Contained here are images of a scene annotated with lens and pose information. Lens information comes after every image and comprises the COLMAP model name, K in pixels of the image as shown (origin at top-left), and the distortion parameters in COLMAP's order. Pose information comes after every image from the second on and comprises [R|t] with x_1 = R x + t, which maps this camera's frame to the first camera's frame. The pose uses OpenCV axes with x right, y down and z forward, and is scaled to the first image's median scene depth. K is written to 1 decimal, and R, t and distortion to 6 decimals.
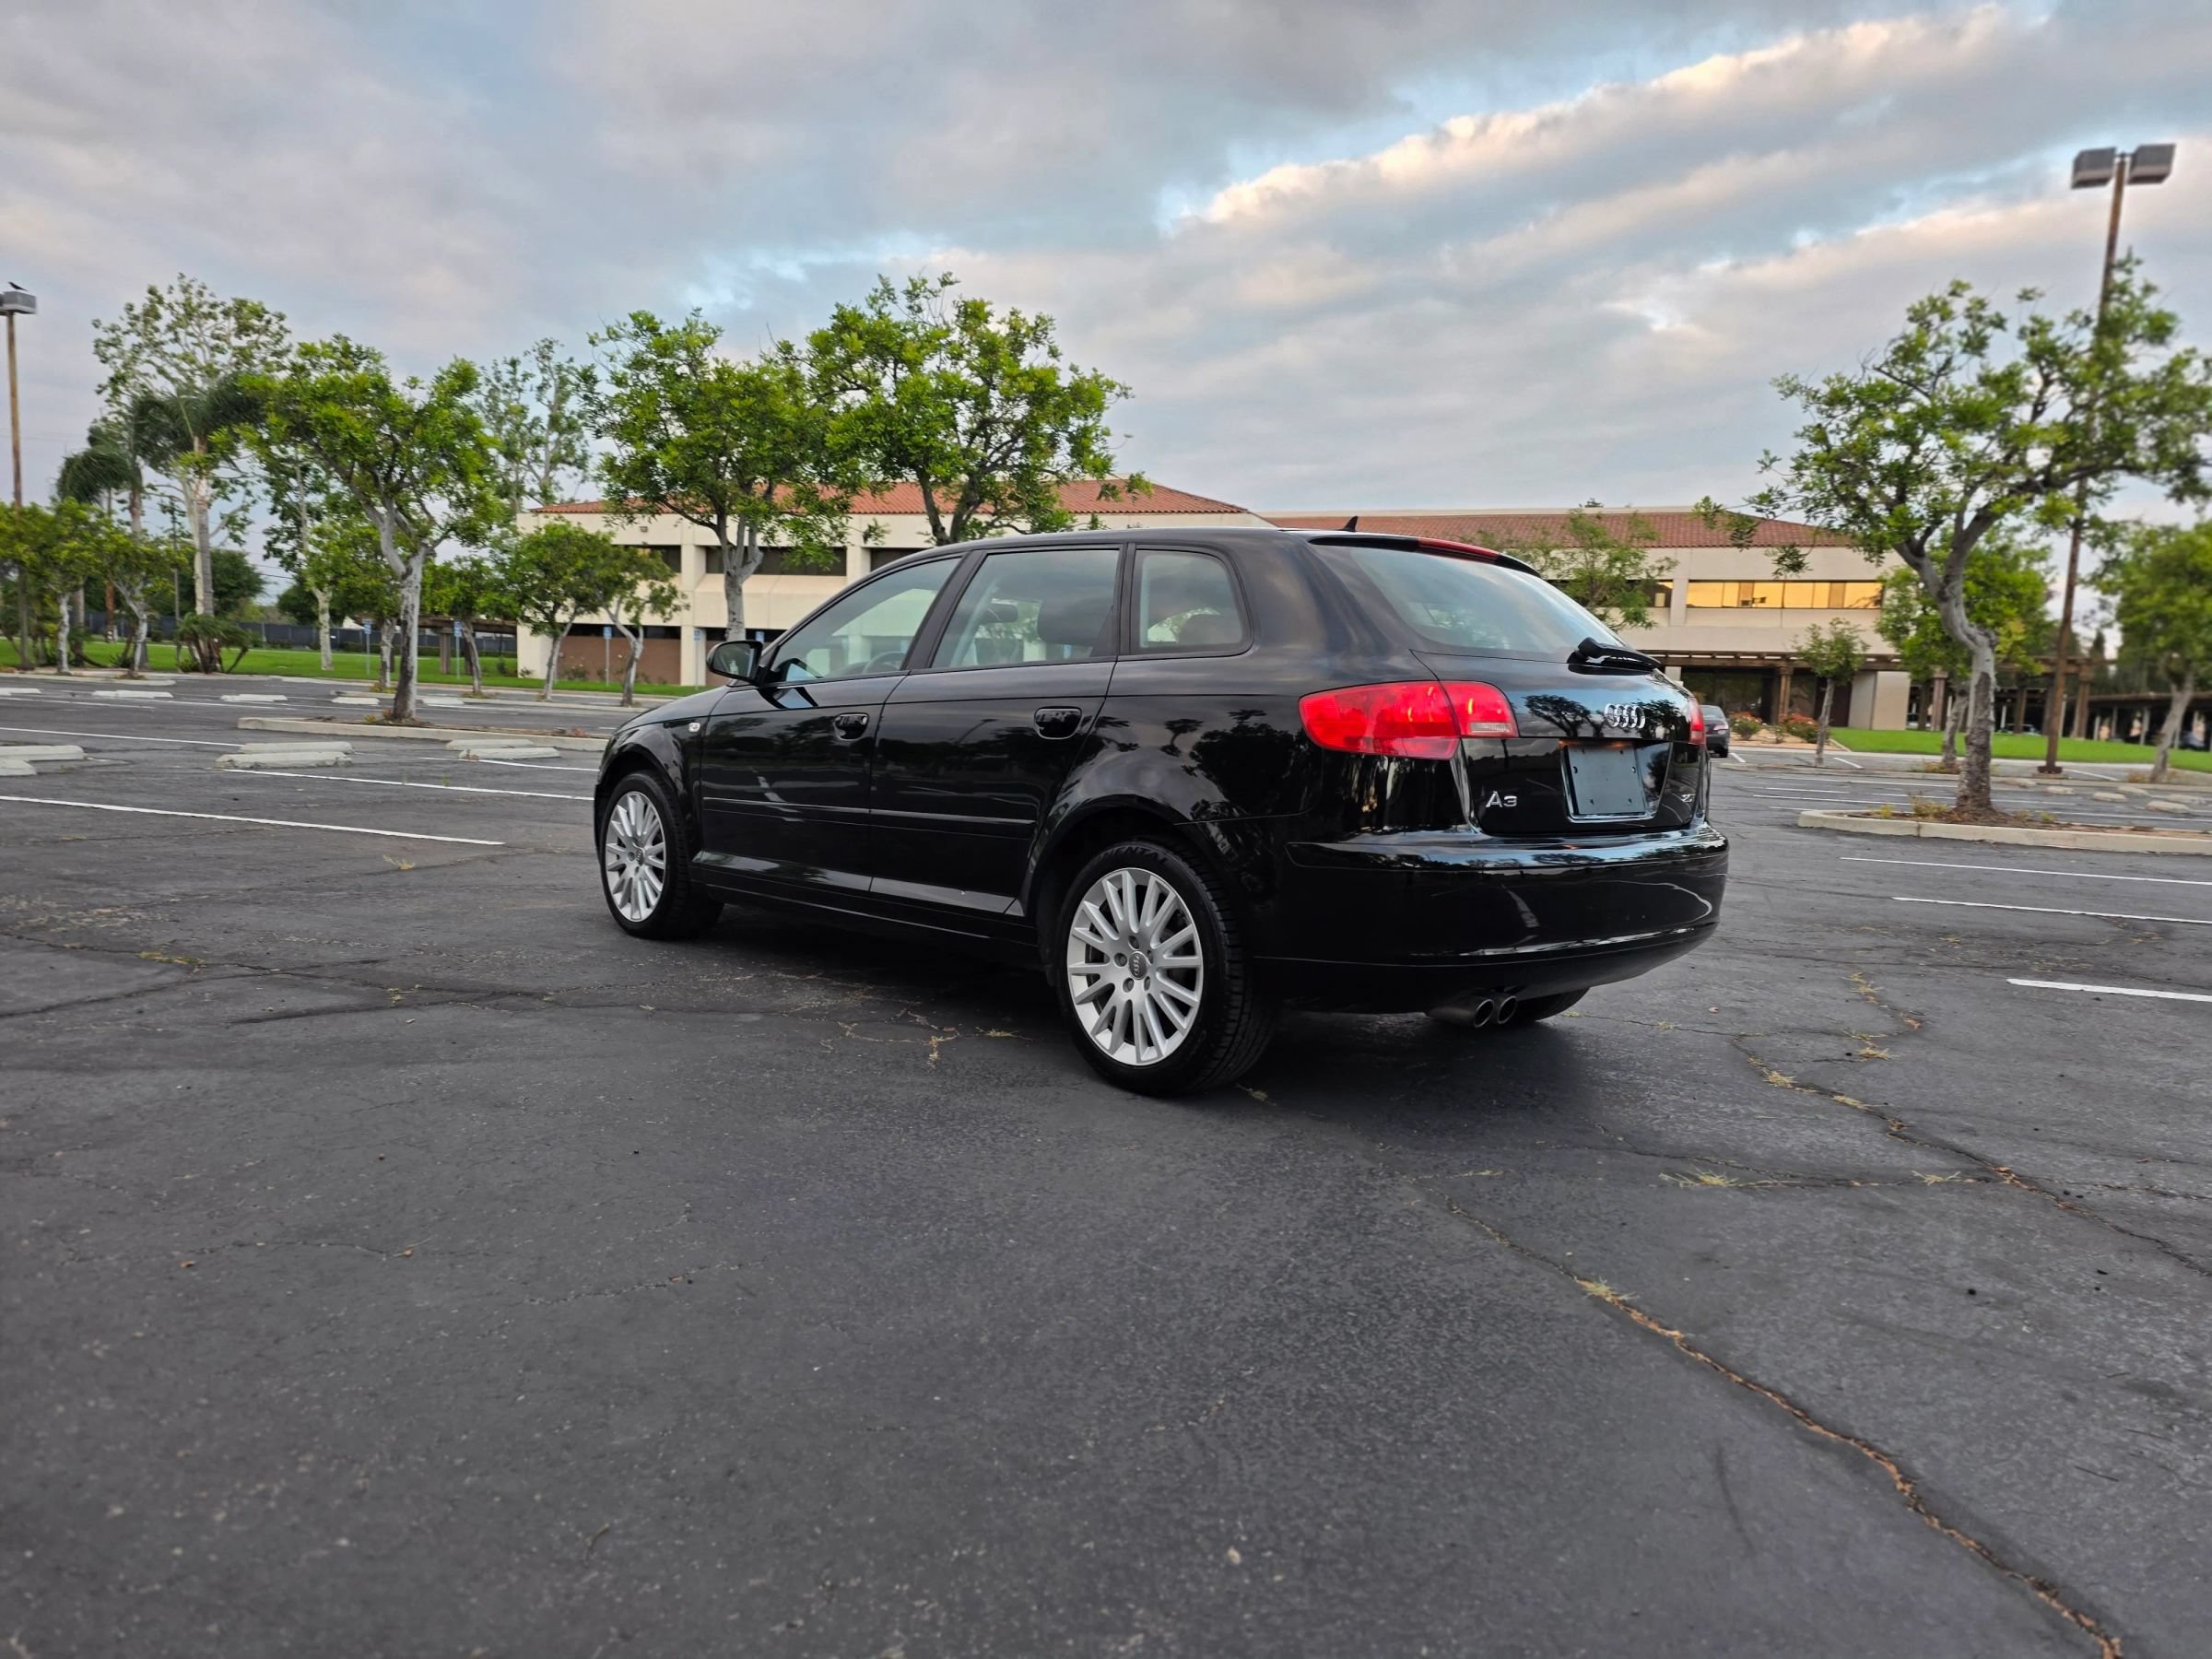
lens RADIAL K [[1482.9, 0, 1142.1], [0, 1482.9, 855.9], [0, 0, 1]] dist [0.068336, -0.050068]
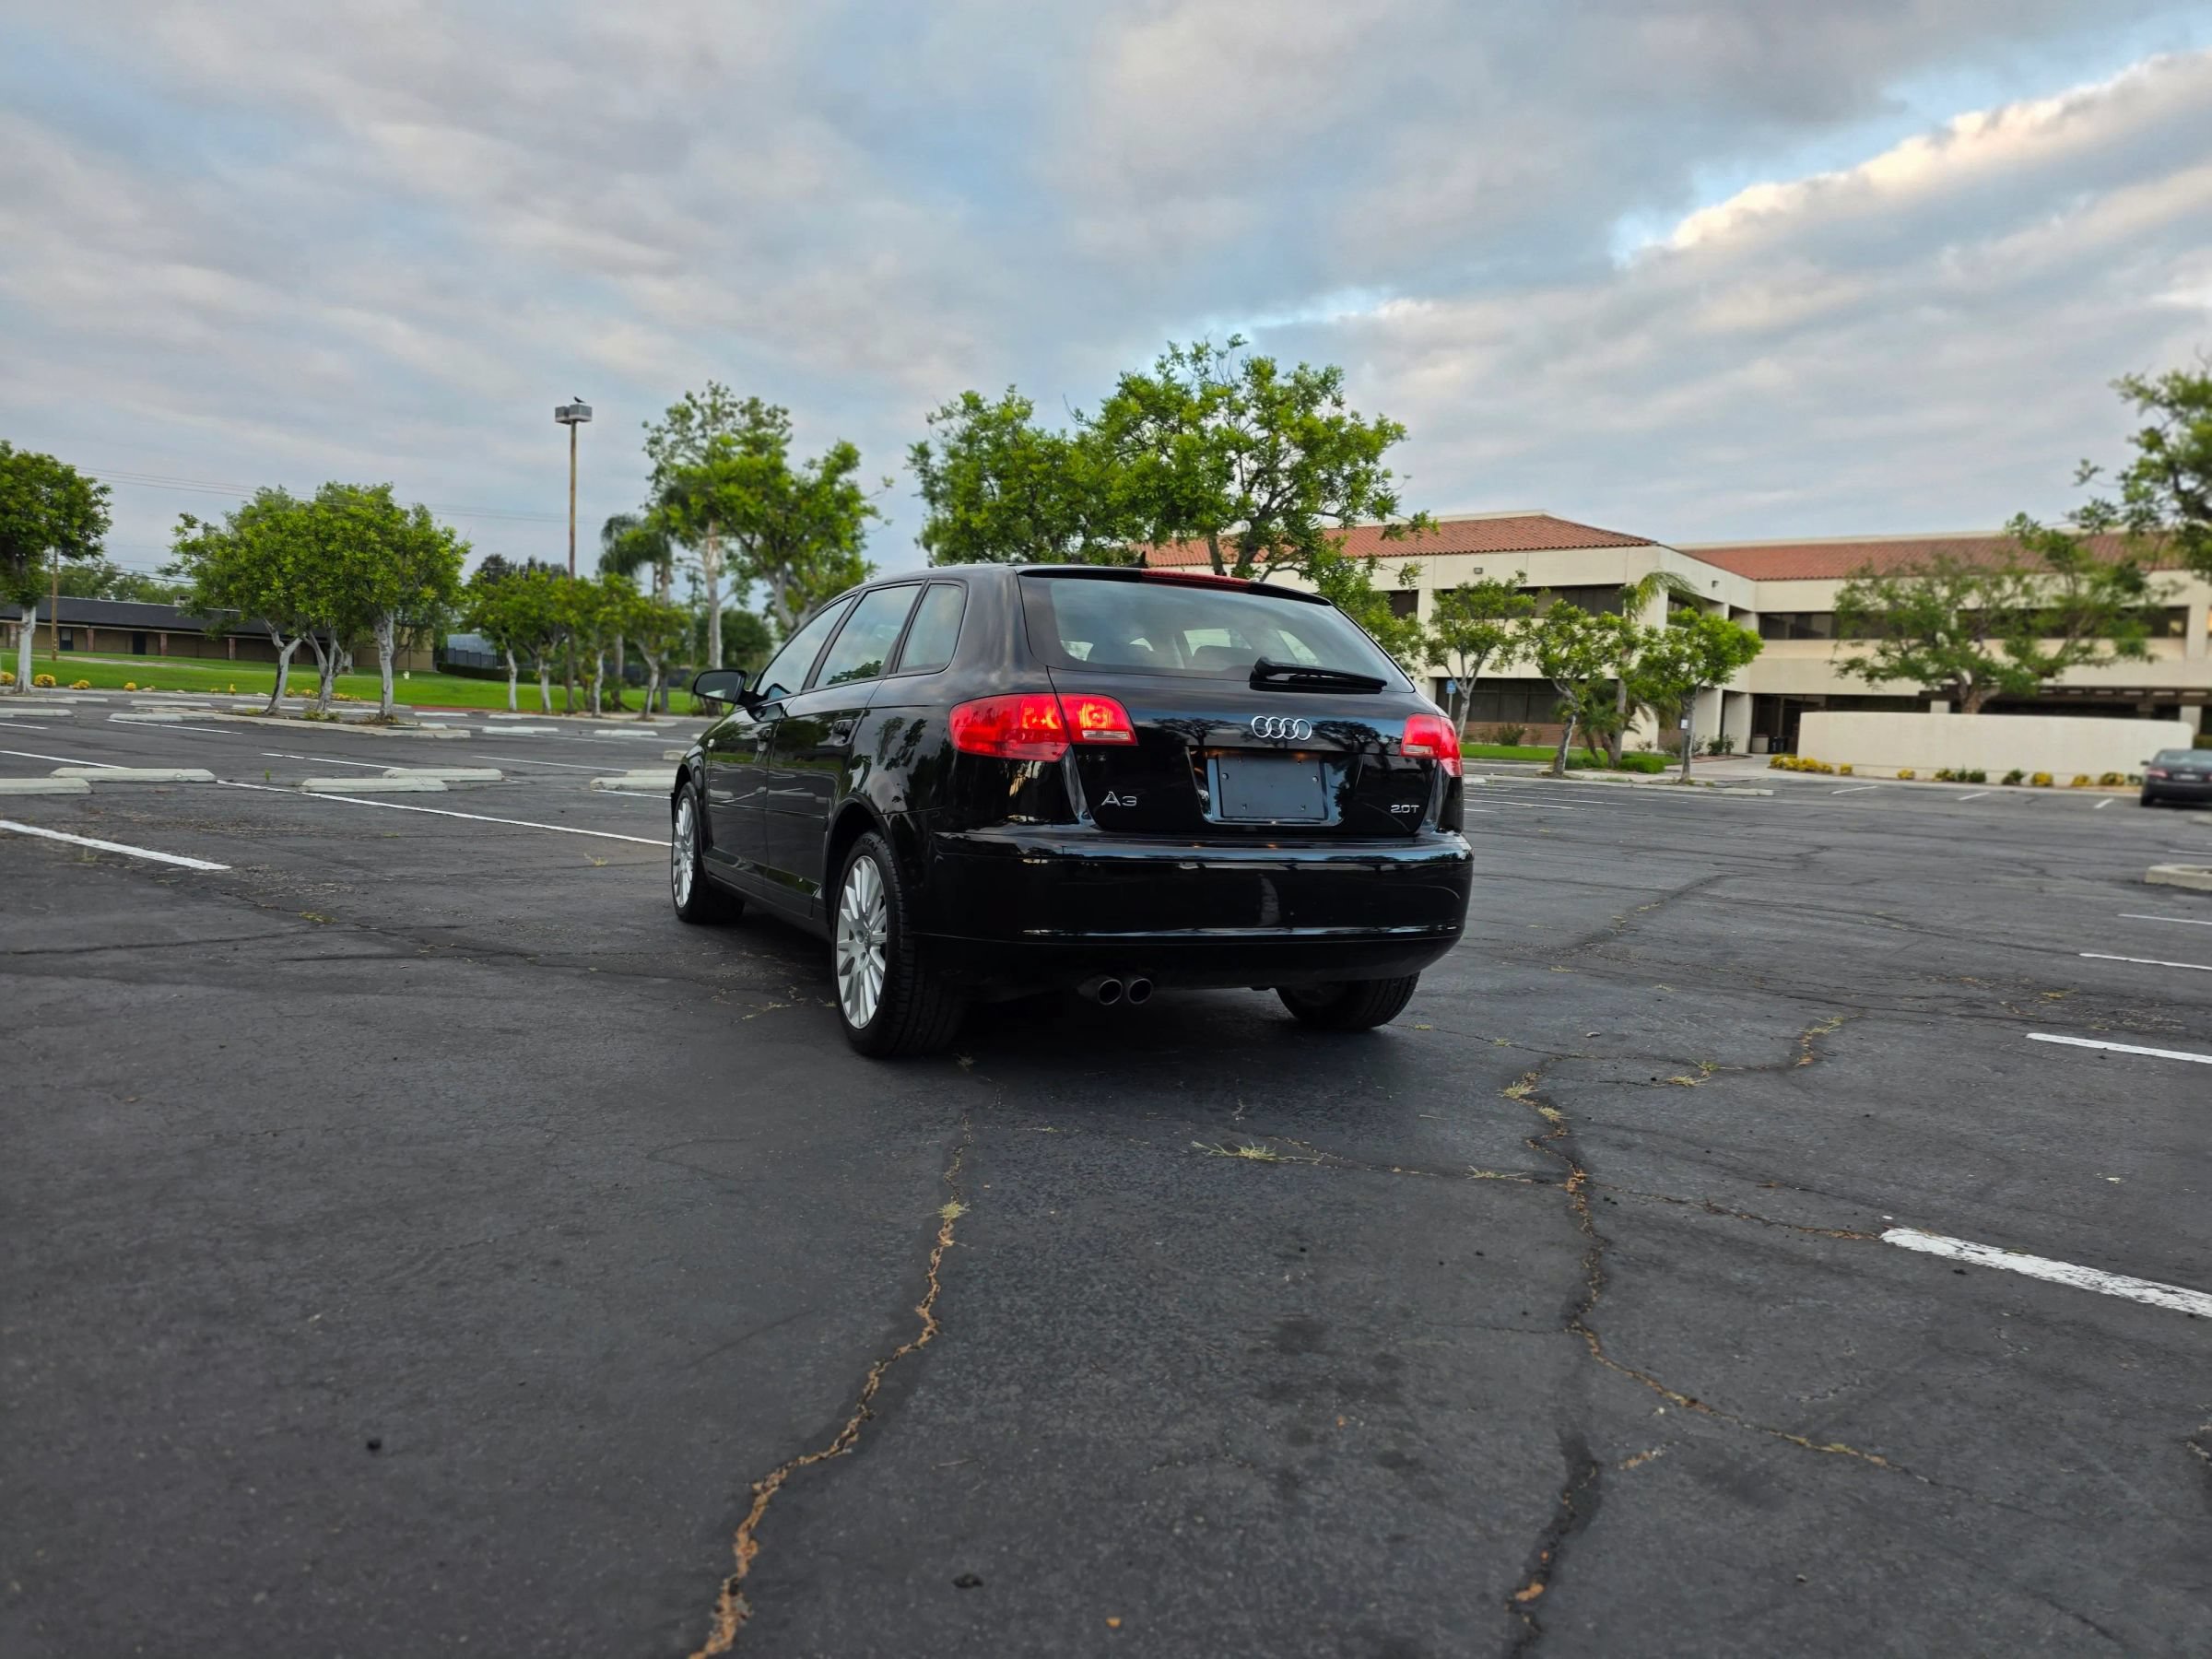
lens RADIAL K [[1479.2, 0, 1143.2], [0, 1479.2, 828.3], [0, 0, 1]] dist [0.075762, -0.058576]
pose [[0.956728, 0.022261, -0.290129, 0.120197], [-0.035908, 0.998481, -0.041800, 0.005963], [0.288758, 0.050409, 0.956074, -0.010343]]
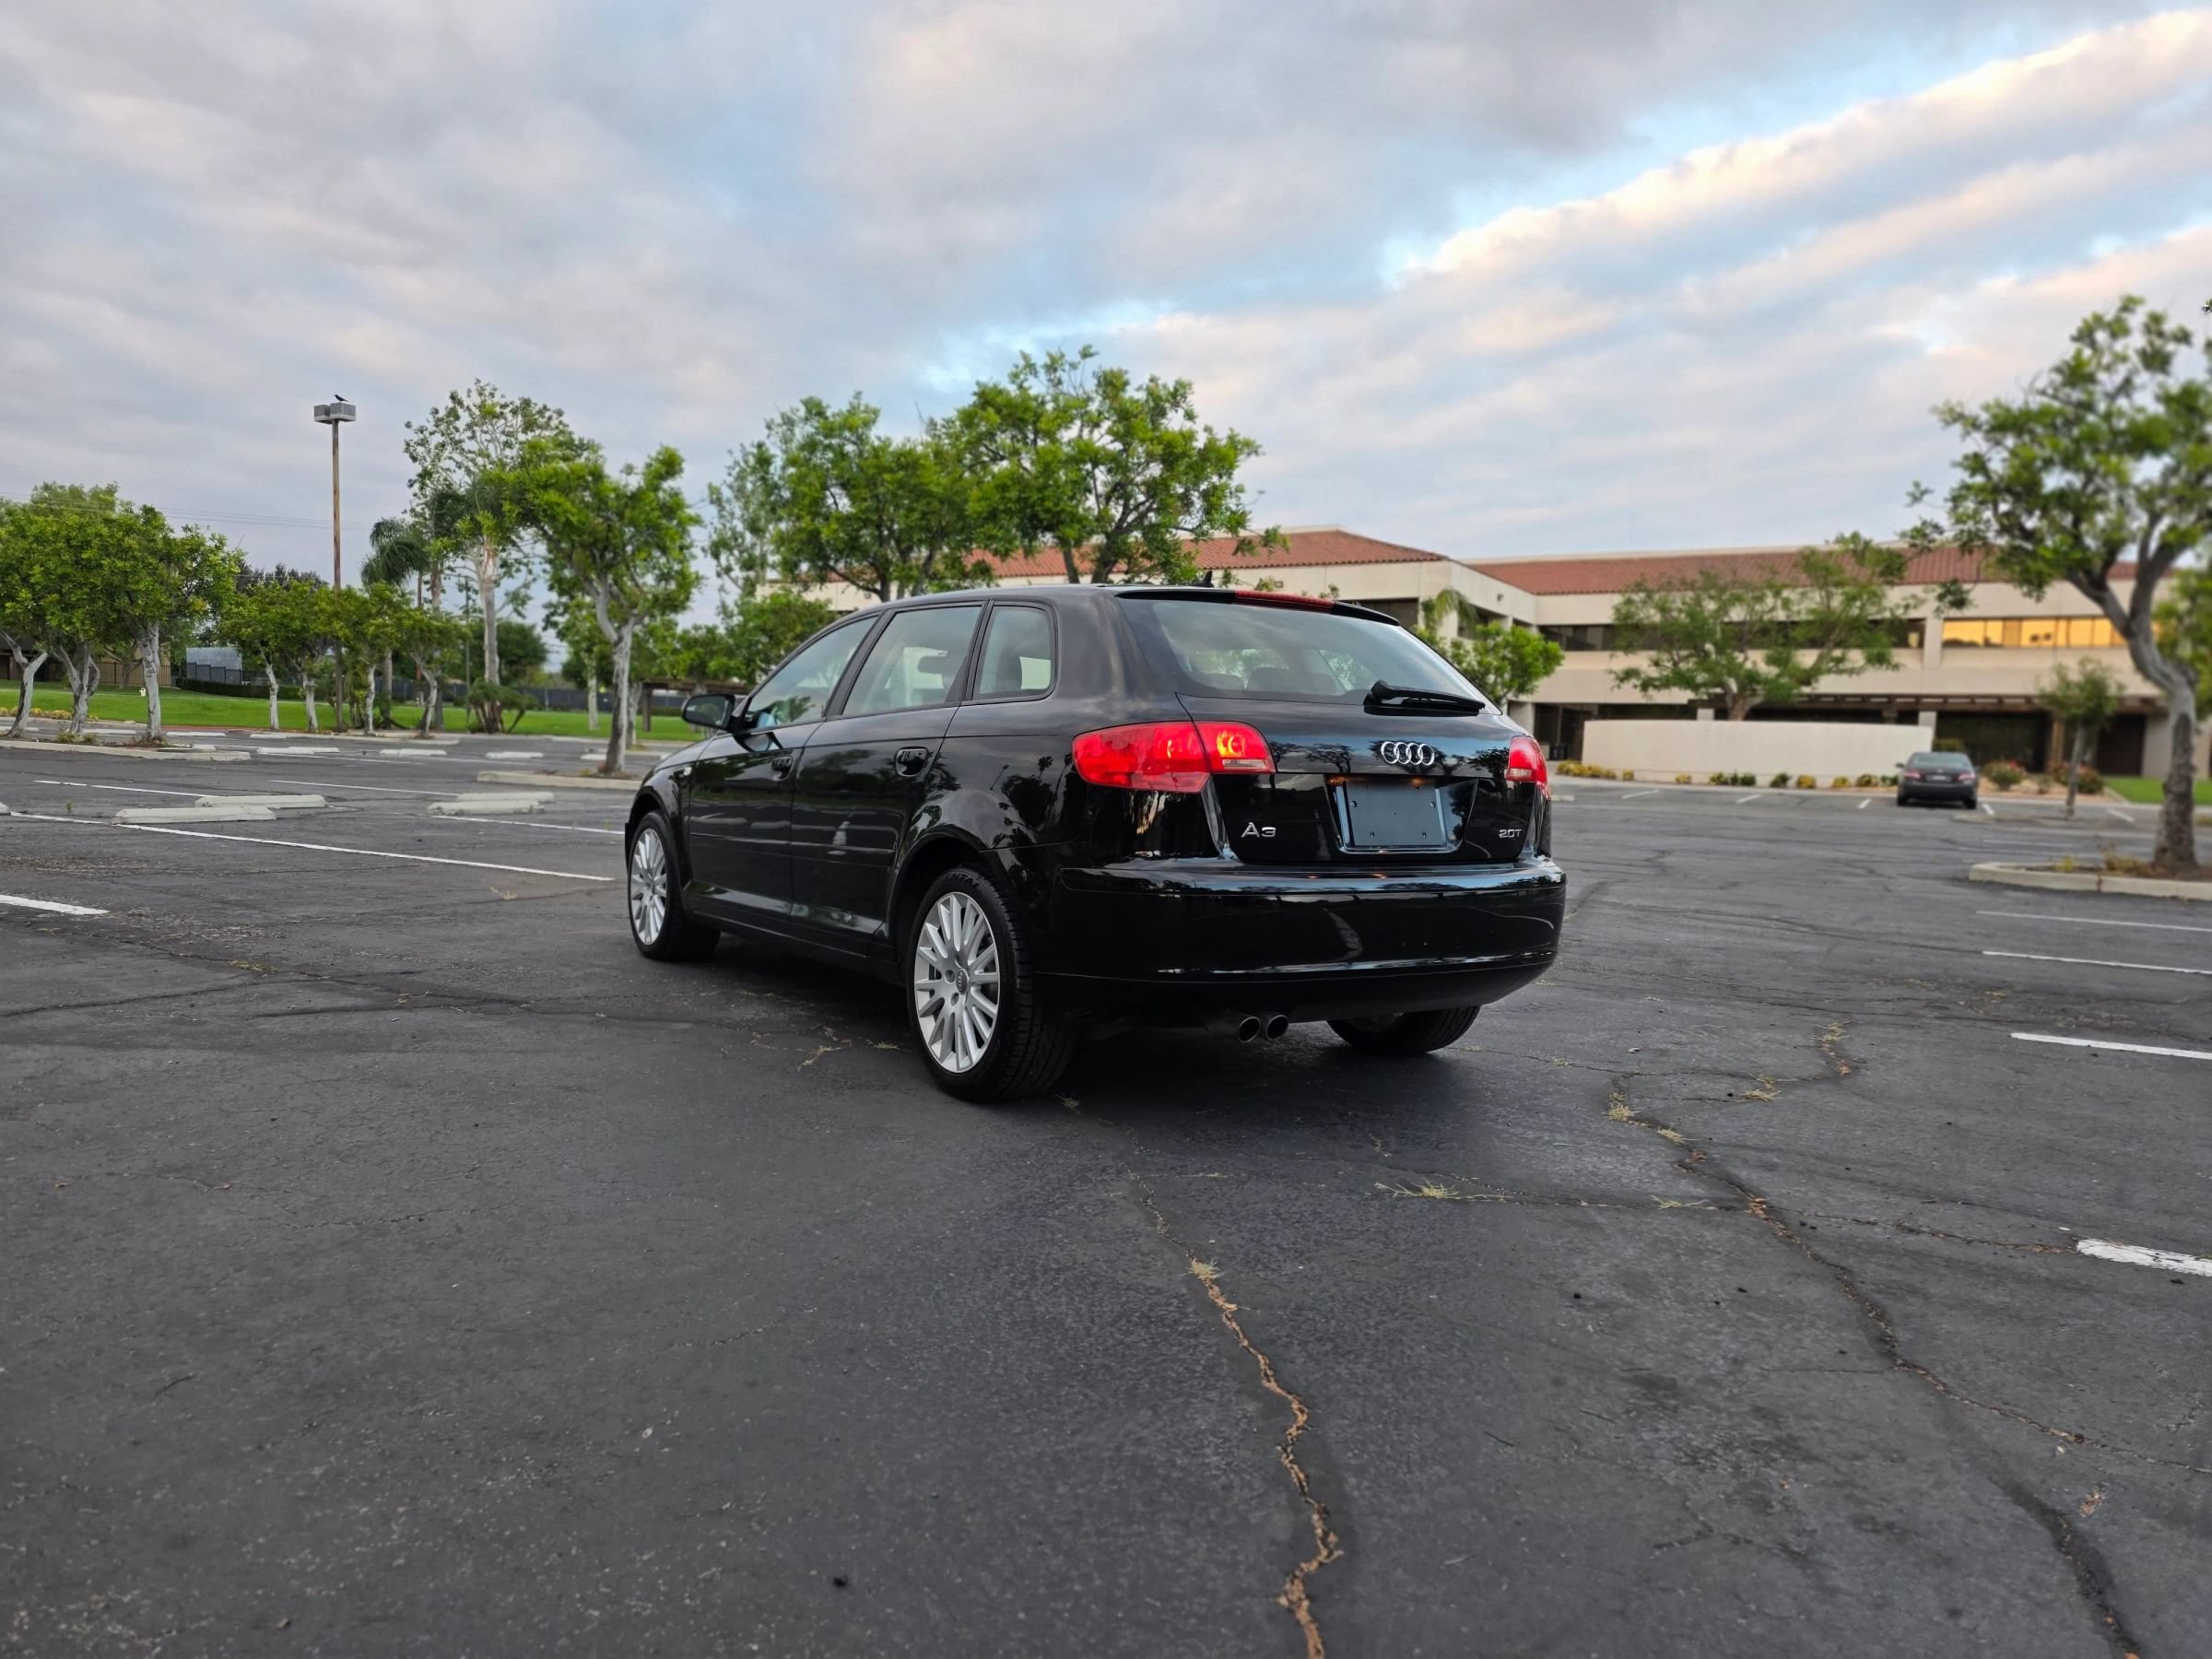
lens RADIAL K [[1480.5, 0, 1098.6], [0, 1480.5, 855.6], [0, 0, 1]] dist [0.074232, -0.060960]
pose [[0.983993, 0.006771, -0.178081, 0.065751], [-0.013041, 0.999335, -0.034062, 0.003727], [0.177731, 0.035839, 0.983426, -0.014928]]
